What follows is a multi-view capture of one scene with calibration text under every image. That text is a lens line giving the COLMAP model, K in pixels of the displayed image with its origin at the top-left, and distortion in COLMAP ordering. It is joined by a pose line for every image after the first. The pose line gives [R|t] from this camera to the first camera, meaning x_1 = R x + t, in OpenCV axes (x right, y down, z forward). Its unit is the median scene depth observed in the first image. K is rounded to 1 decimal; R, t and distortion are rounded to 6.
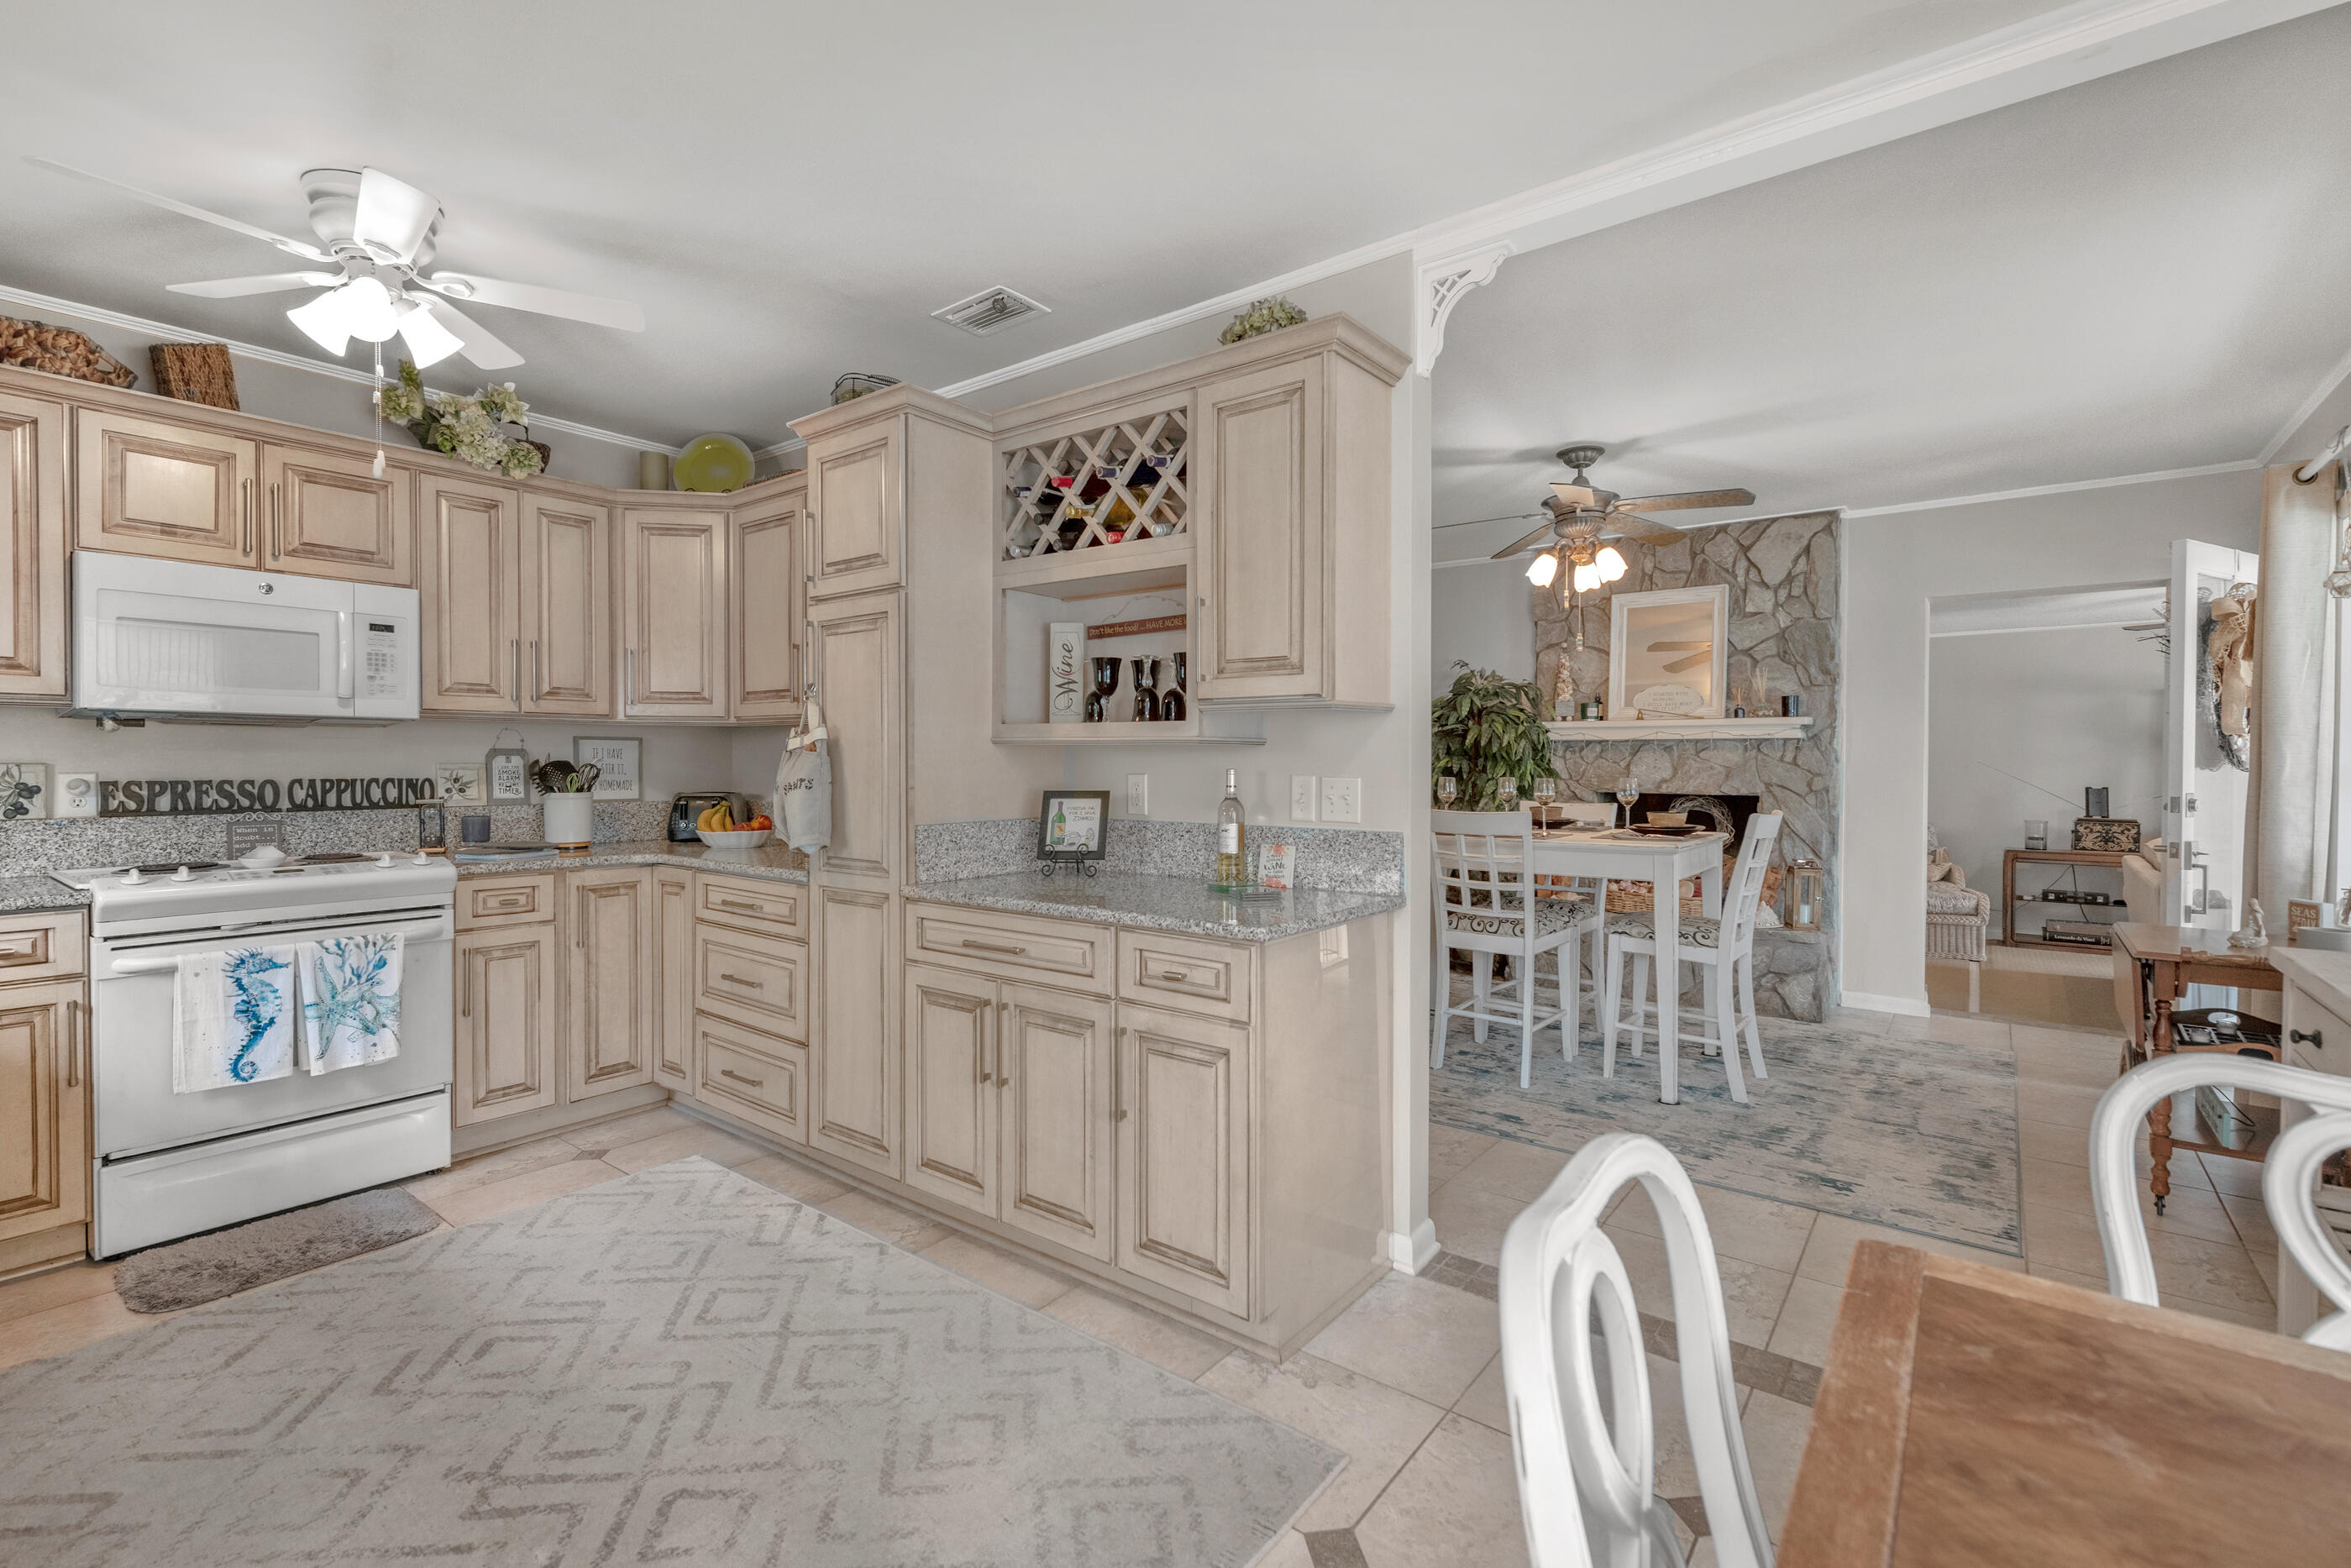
lens RADIAL K [[1144.2, 0, 1095.2], [0, 1144.2, 781.7], [0, 0, 1]] dist [0.016578, -0.009234]
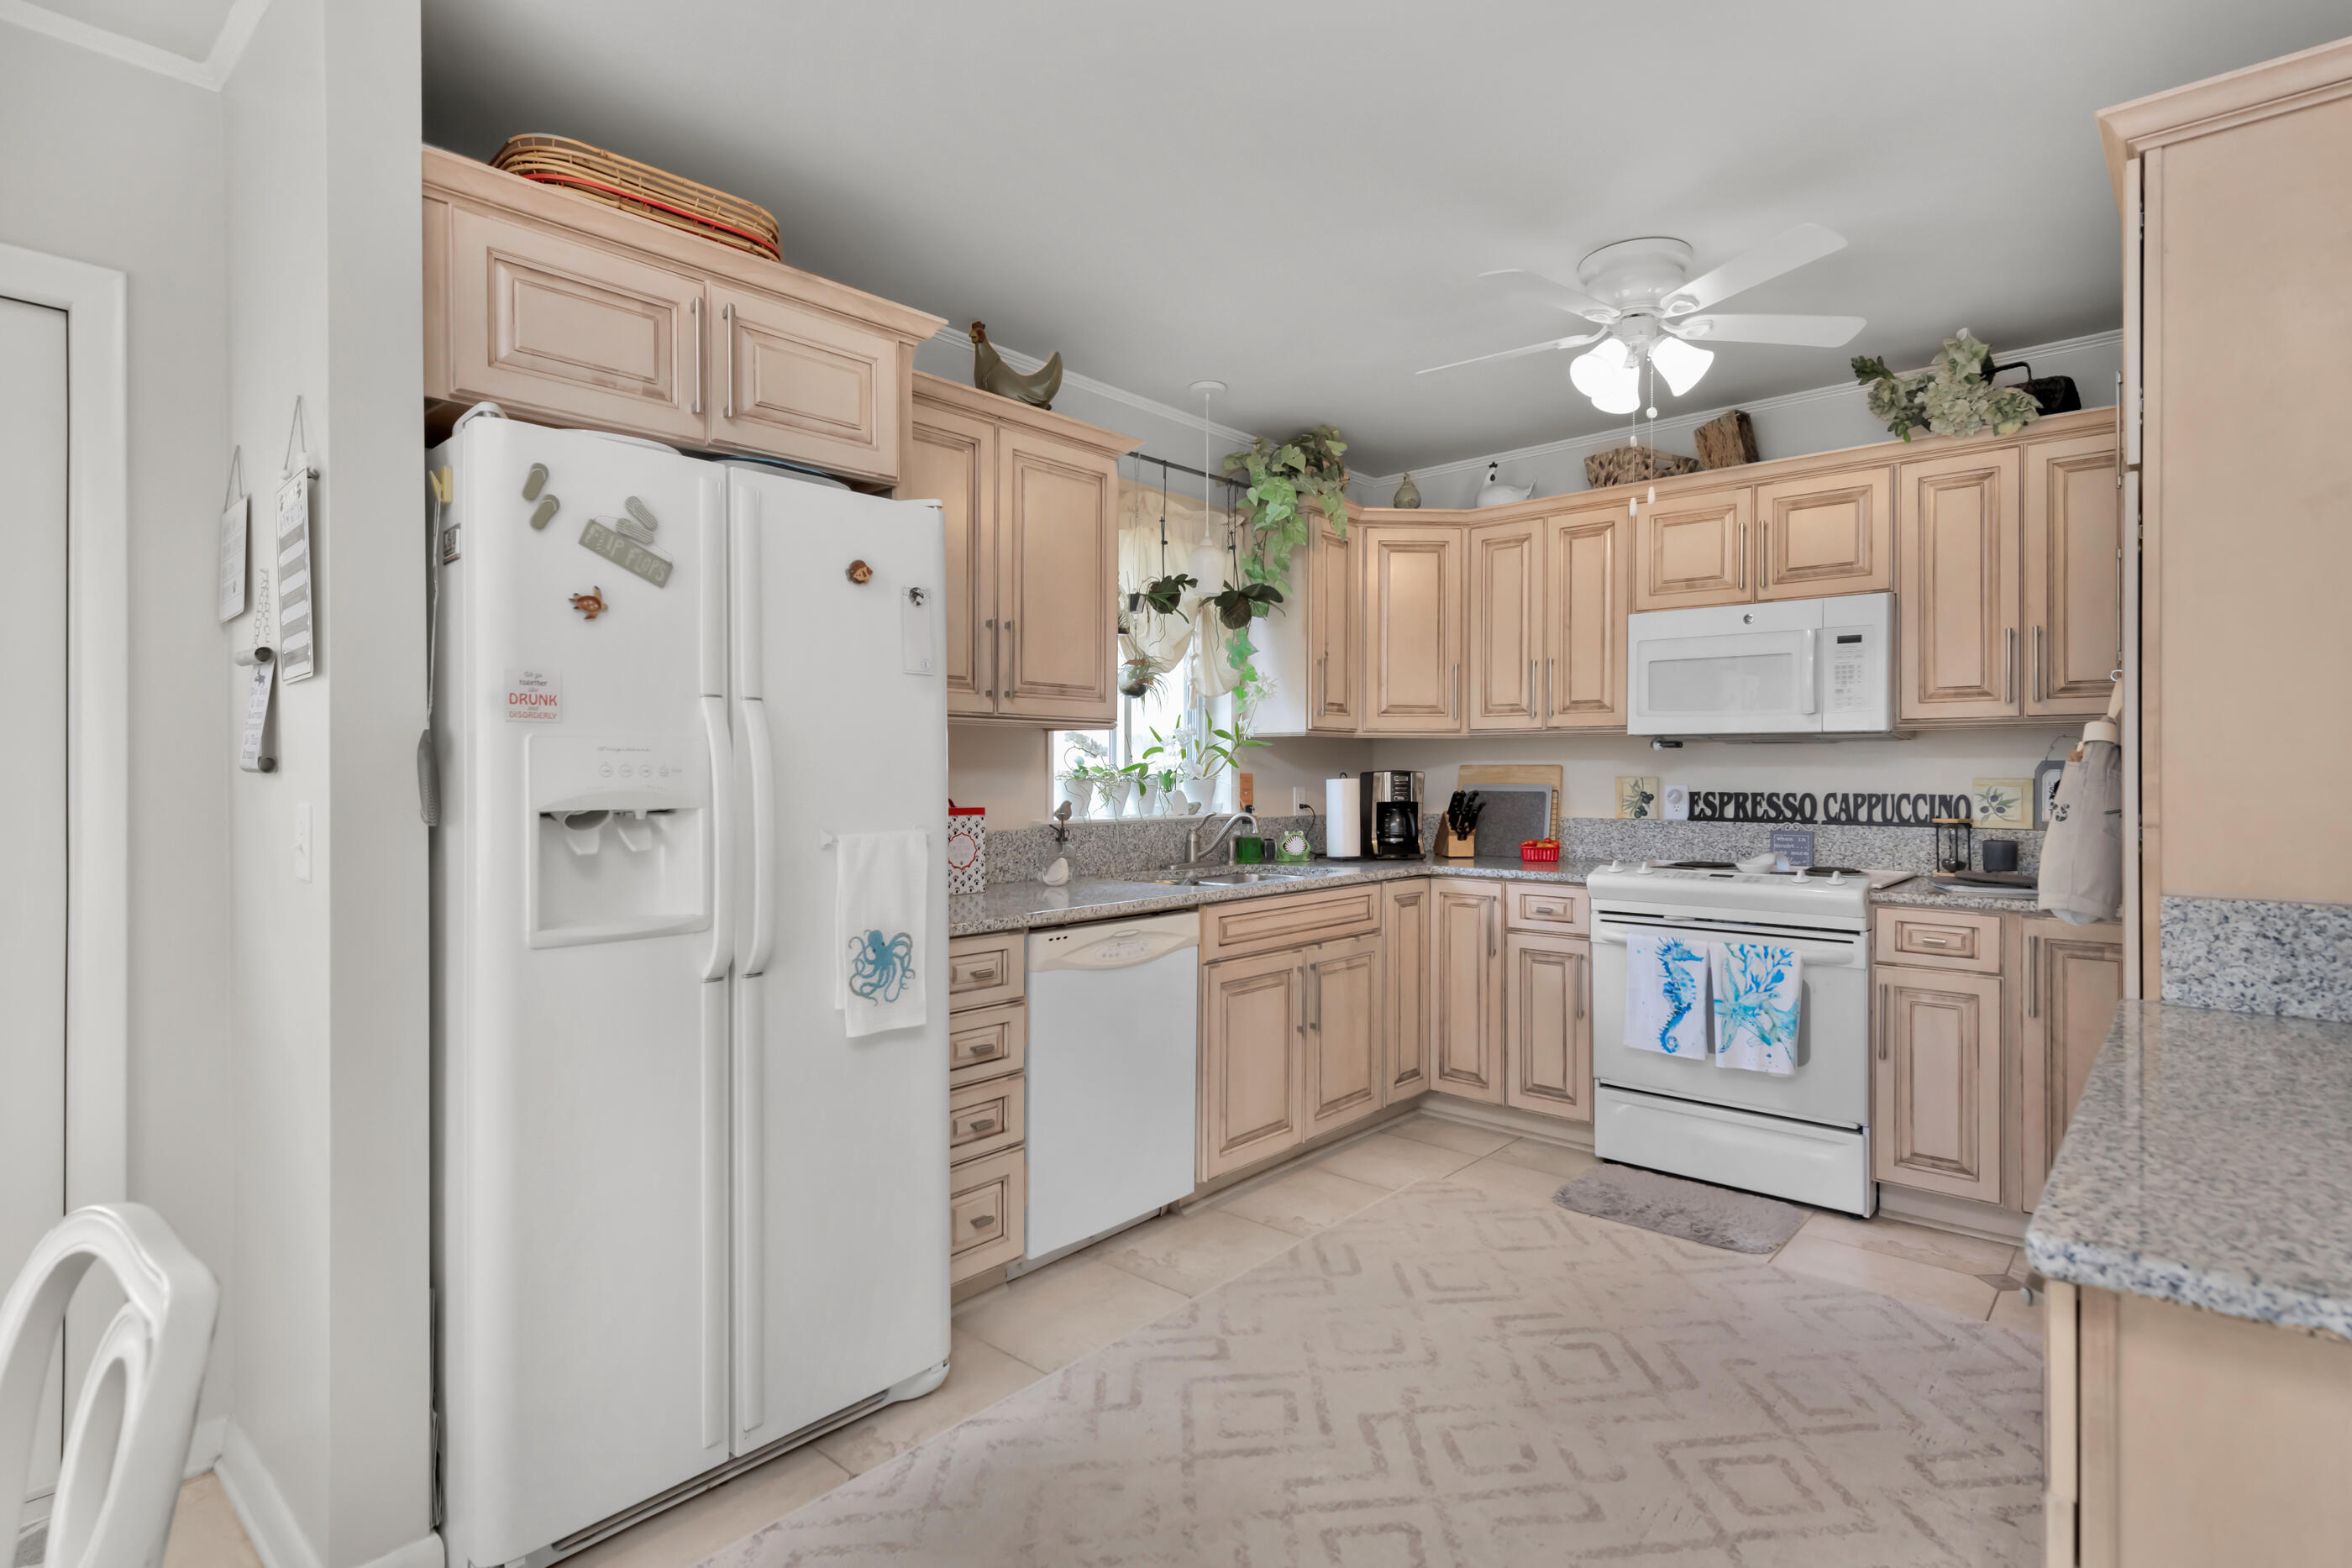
lens RADIAL K [[1070.0, 0, 1159.5], [0, 1070.0, 775.1], [0, 0, 1]] dist [0.008149, -0.000360]
pose [[-0.024611, 0.000769, -0.999697, 0.326079], [-0.019411, 0.999811, 0.001246, -0.008989], [0.999509, 0.019435, -0.024591, 0.473367]]
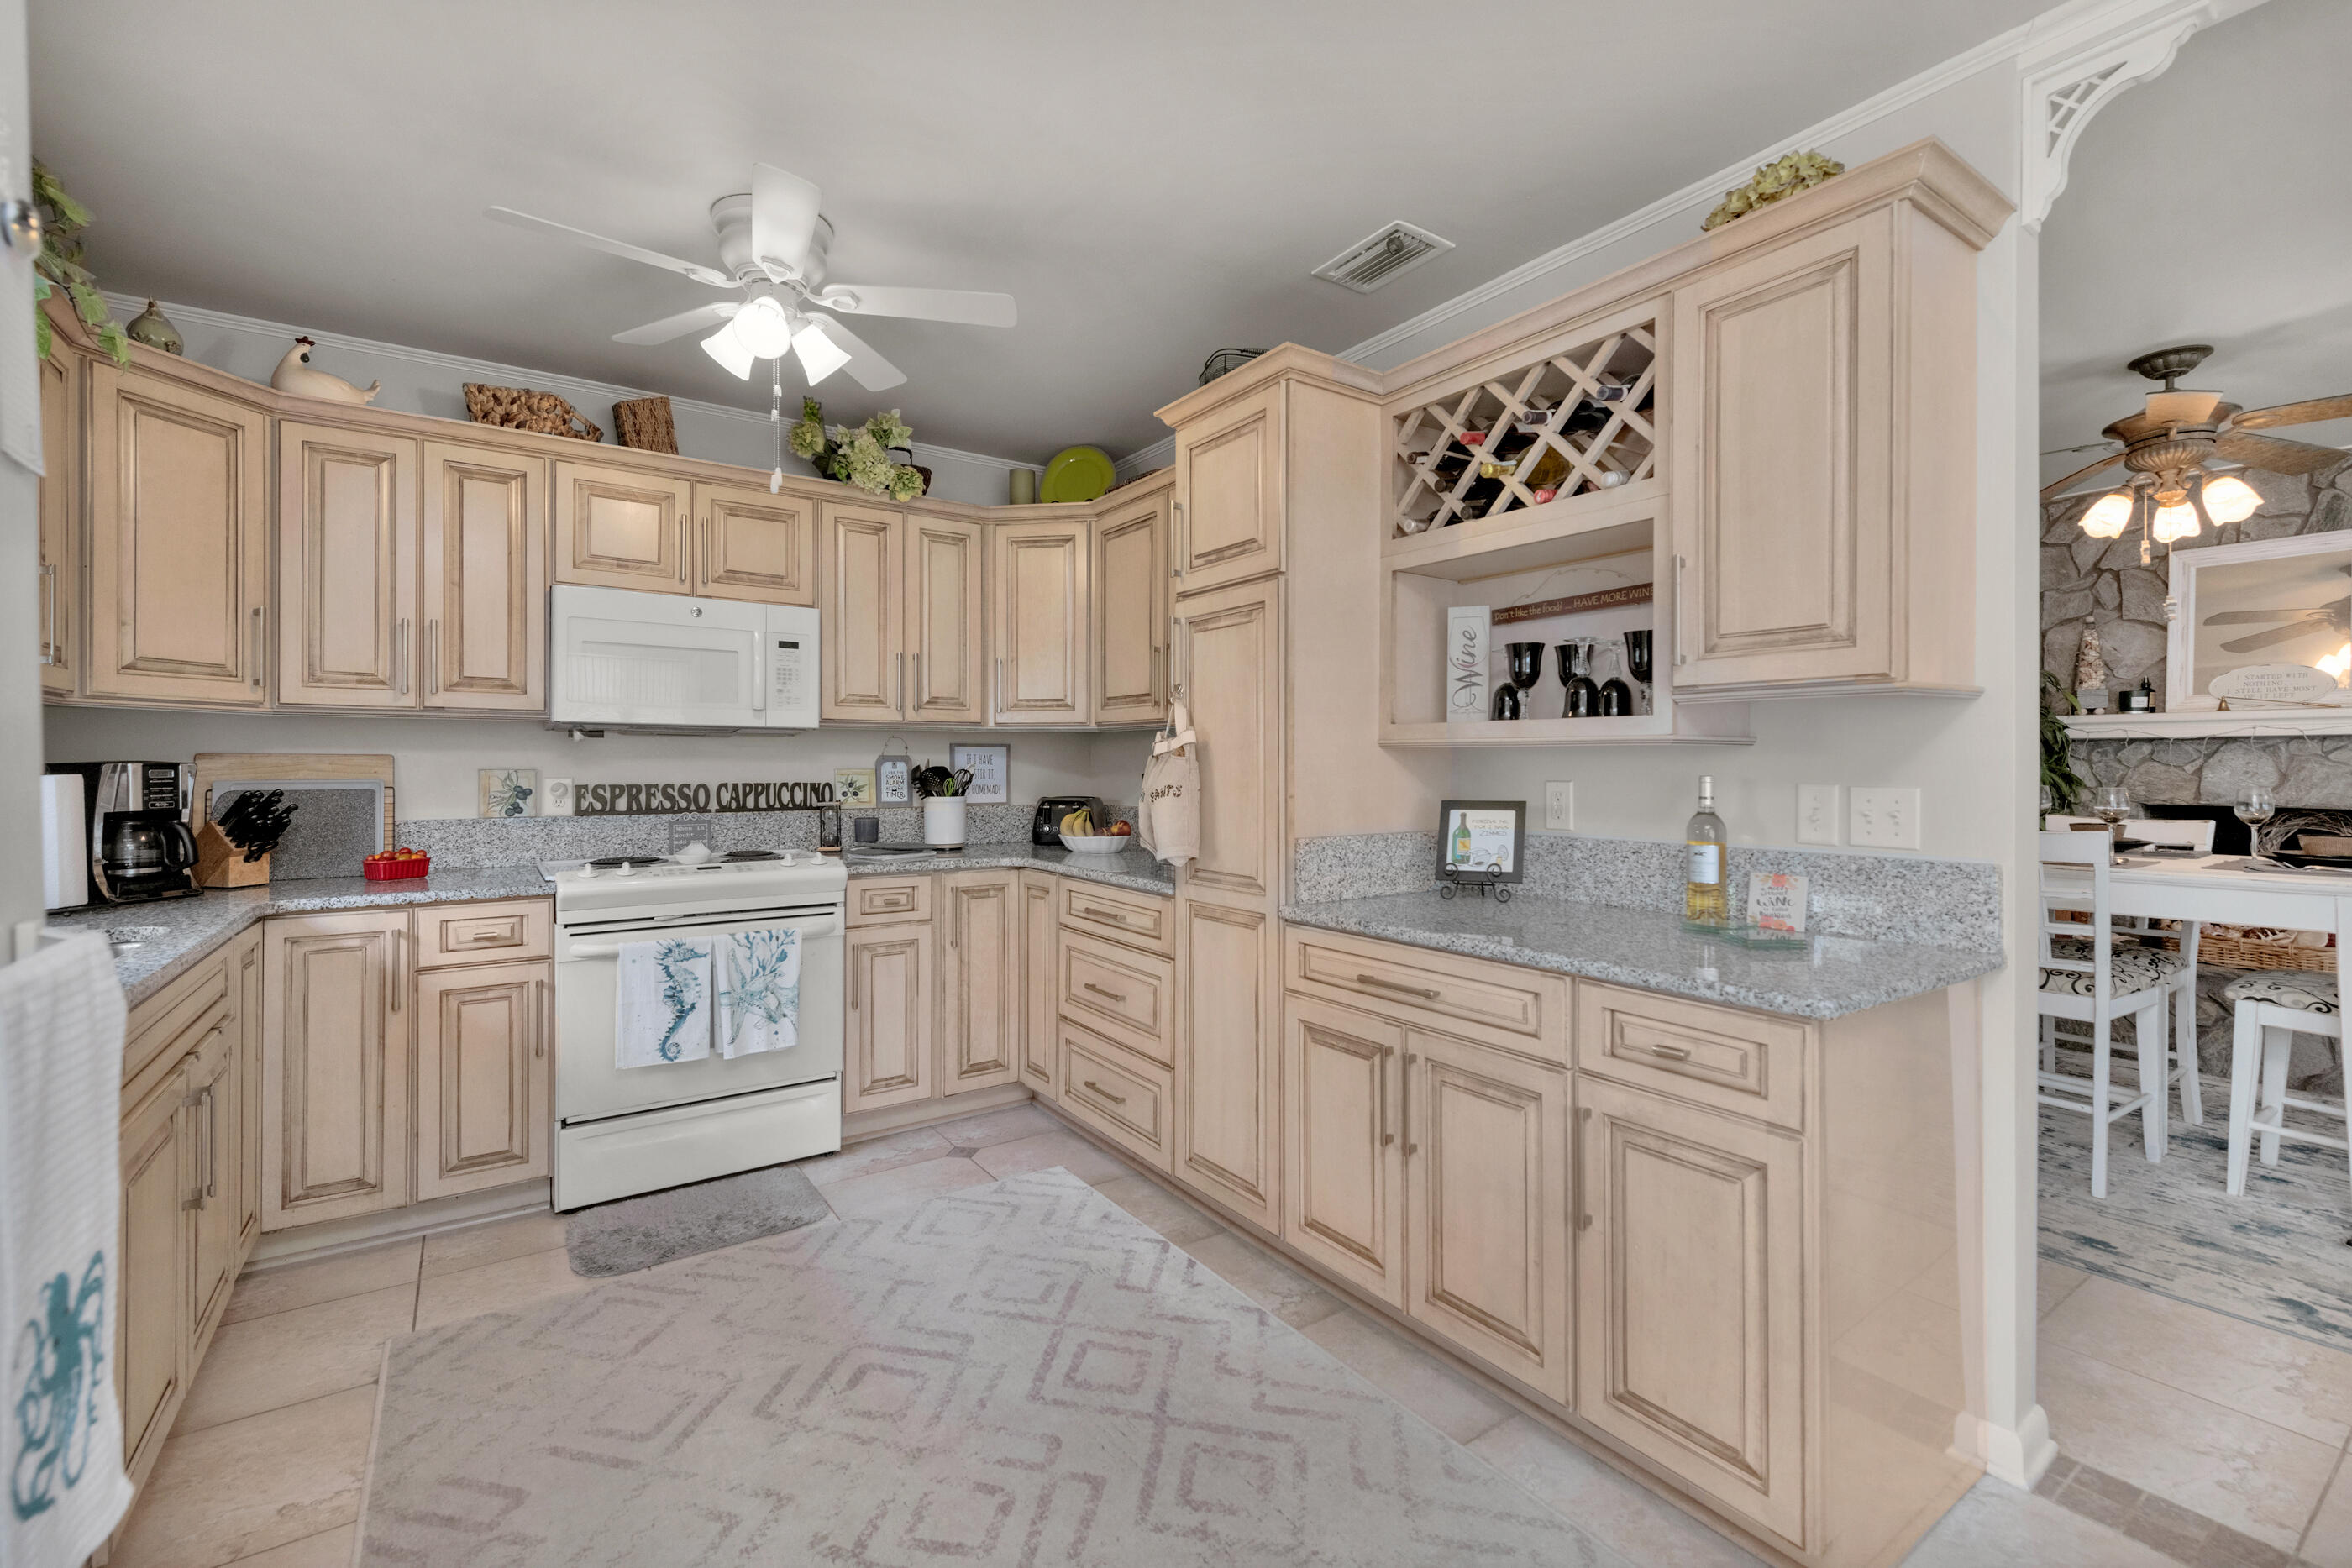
lens RADIAL K [[1026.3, 0, 1092.7], [0, 1026.3, 769.7], [0, 0, 1]] dist [0.018438, -0.009968]
pose [[0.957235, -0.000685, -0.289312, -0.067852], [-0.003456, 0.999899, -0.013800, -0.003360], [0.289292, 0.014210, 0.957135, 0.164667]]
